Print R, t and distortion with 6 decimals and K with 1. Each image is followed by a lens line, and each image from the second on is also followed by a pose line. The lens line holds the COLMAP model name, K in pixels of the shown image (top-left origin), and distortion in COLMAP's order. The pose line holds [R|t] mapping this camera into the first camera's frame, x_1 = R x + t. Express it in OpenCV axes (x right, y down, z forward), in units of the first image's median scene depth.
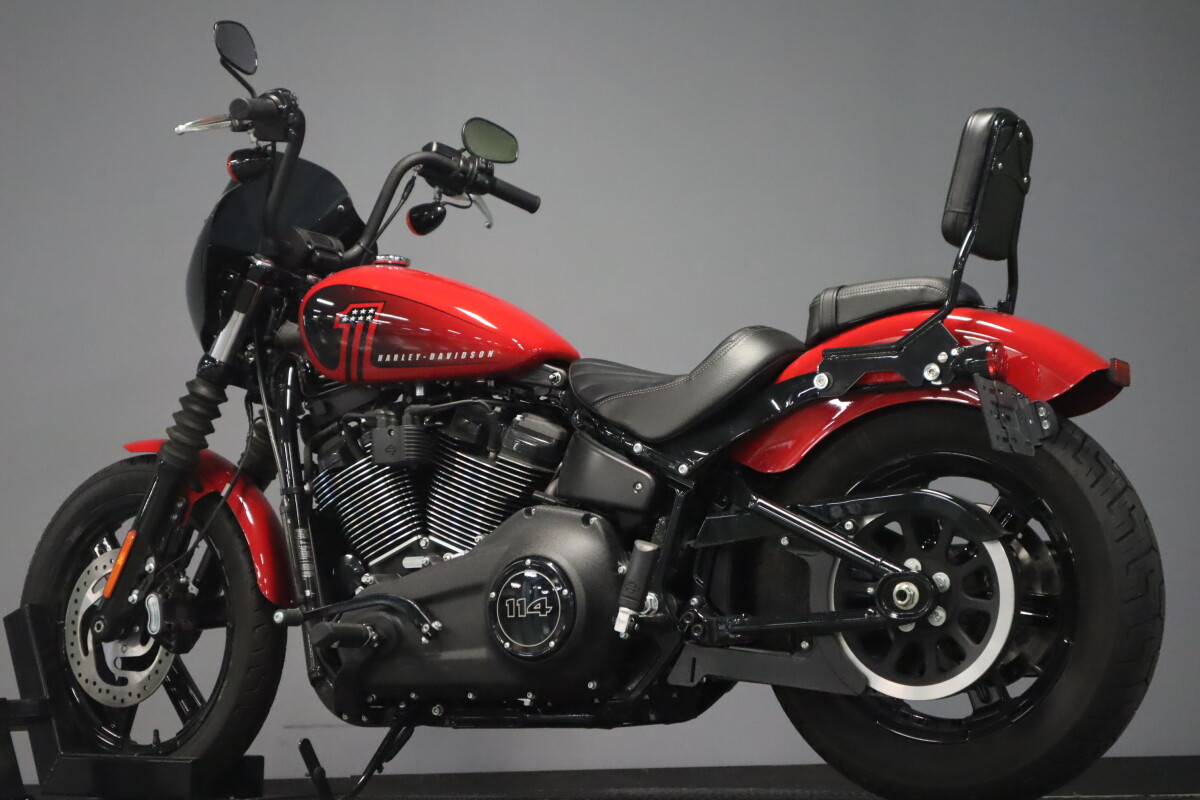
lens RADIAL K [[2029.1, 0, 604.0], [0, 2029.1, 405.1], [0, 0, 1]] dist [-0.031602, 0.000000]
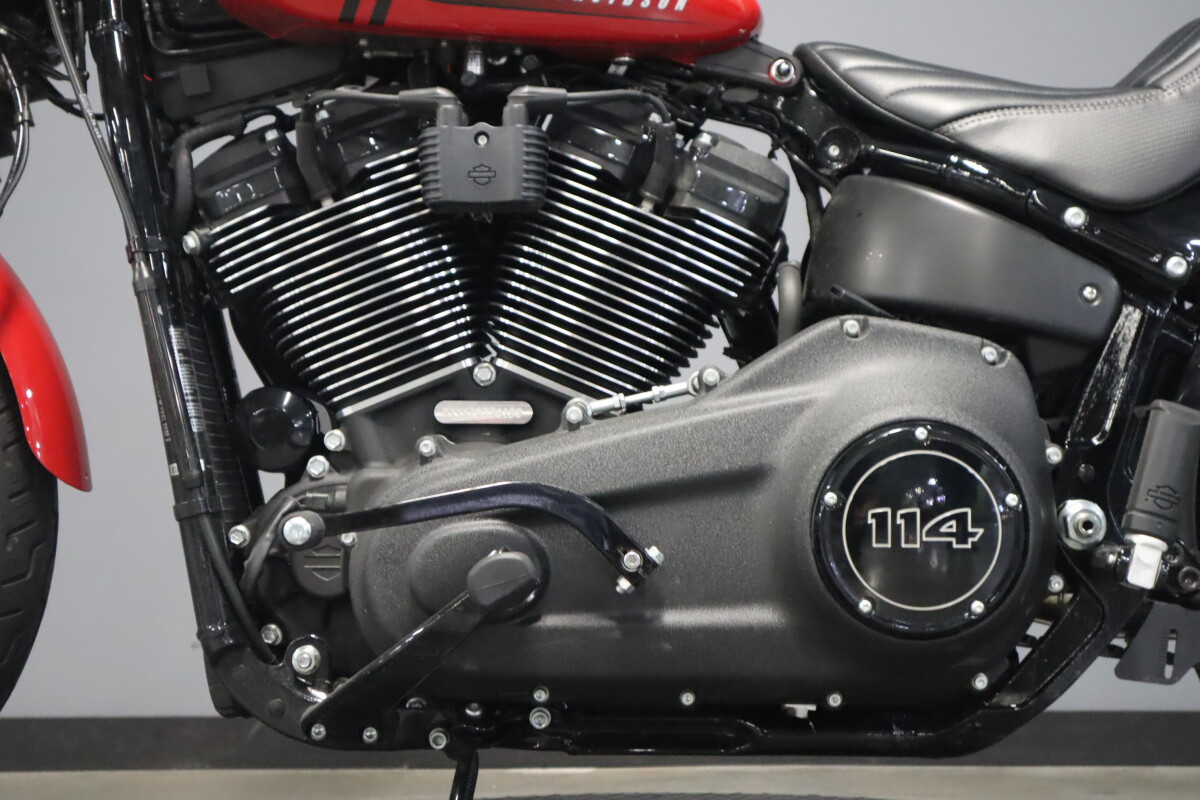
lens RADIAL K [[1923.1, 0, 591.7], [0, 1923.1, 396.5], [0, 0, 1]] dist [0.016709, 0.000000]
pose [[0.863035, 0.049619, 0.502701, -0.302843], [-0.086855, 0.994919, 0.050910, 0.047929], [-0.497621, -0.087600, 0.862960, 0.591946]]
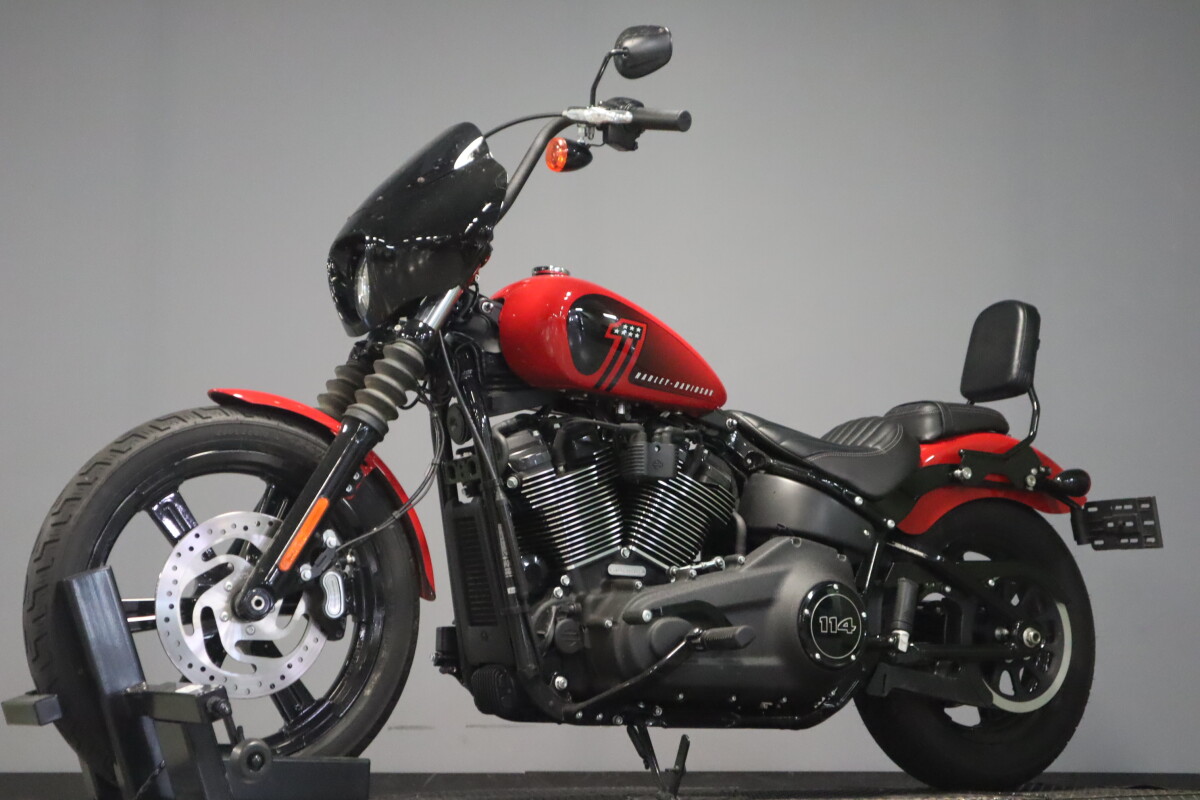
lens RADIAL K [[1923.1, 0, 601.1], [0, 1923.1, 394.5], [0, 0, 1]] dist [0.016709, 0.000000]
pose [[0.452428, 0.171937, 0.875069, -1.000791], [-0.139659, 0.982792, -0.120897, 0.111188], [-0.880797, -0.067514, 0.468655, 0.550285]]
